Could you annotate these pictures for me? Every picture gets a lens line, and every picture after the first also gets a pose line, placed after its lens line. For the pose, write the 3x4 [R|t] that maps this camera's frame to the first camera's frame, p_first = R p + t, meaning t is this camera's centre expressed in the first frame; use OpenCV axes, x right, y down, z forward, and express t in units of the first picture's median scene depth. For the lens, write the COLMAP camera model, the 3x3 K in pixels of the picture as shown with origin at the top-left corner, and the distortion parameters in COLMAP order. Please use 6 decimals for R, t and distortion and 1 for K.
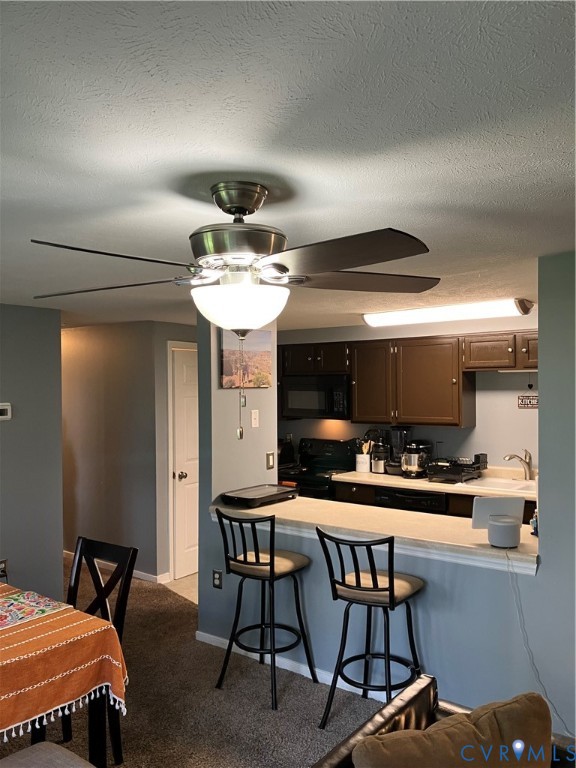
lens RADIAL K [[630.3, 0, 294.5], [0, 630.3, 389.5], [0, 0, 1]] dist [0.017176, -0.005319]
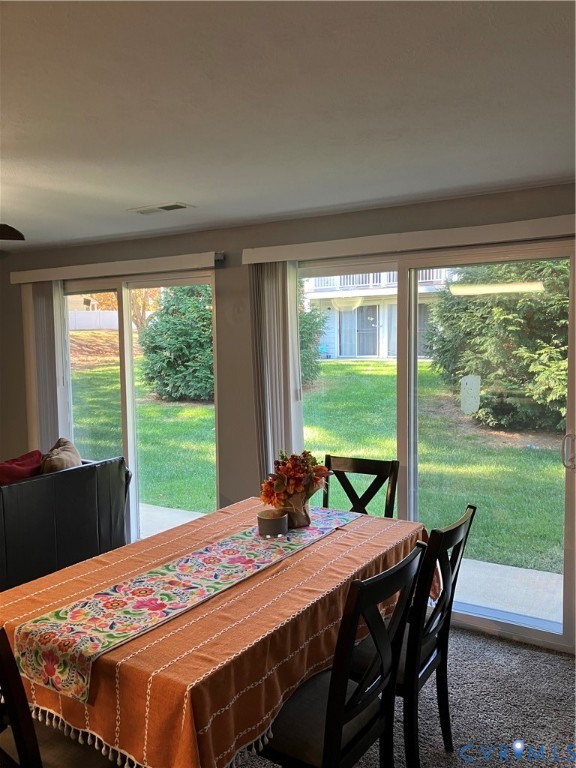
lens RADIAL K [[630.3, 0, 288.9], [0, 630.3, 386.6], [0, 0, 1]] dist [0.017176, -0.005319]
pose [[-0.995041, 0.030064, -0.094809, -0.570056], [0.022727, 0.996730, 0.077536, 0.039891], [0.096830, 0.074997, -0.992471, 1.639719]]
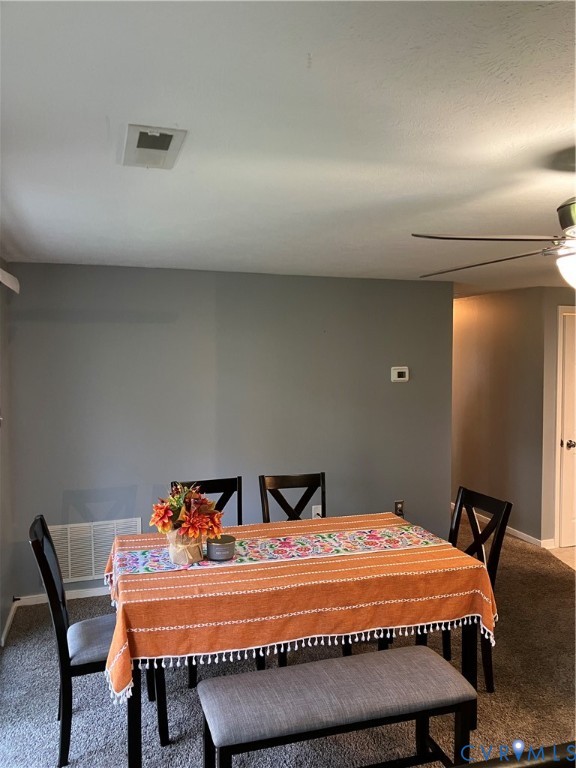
lens RADIAL K [[630.3, 0, 288.9], [0, 630.3, 387.3], [0, 0, 1]] dist [0.017176, -0.005319]
pose [[0.813084, 0.034356, -0.581132, 0.064145], [-0.005873, 0.998690, 0.050826, 0.002515], [0.582117, -0.037913, 0.812221, -0.089317]]
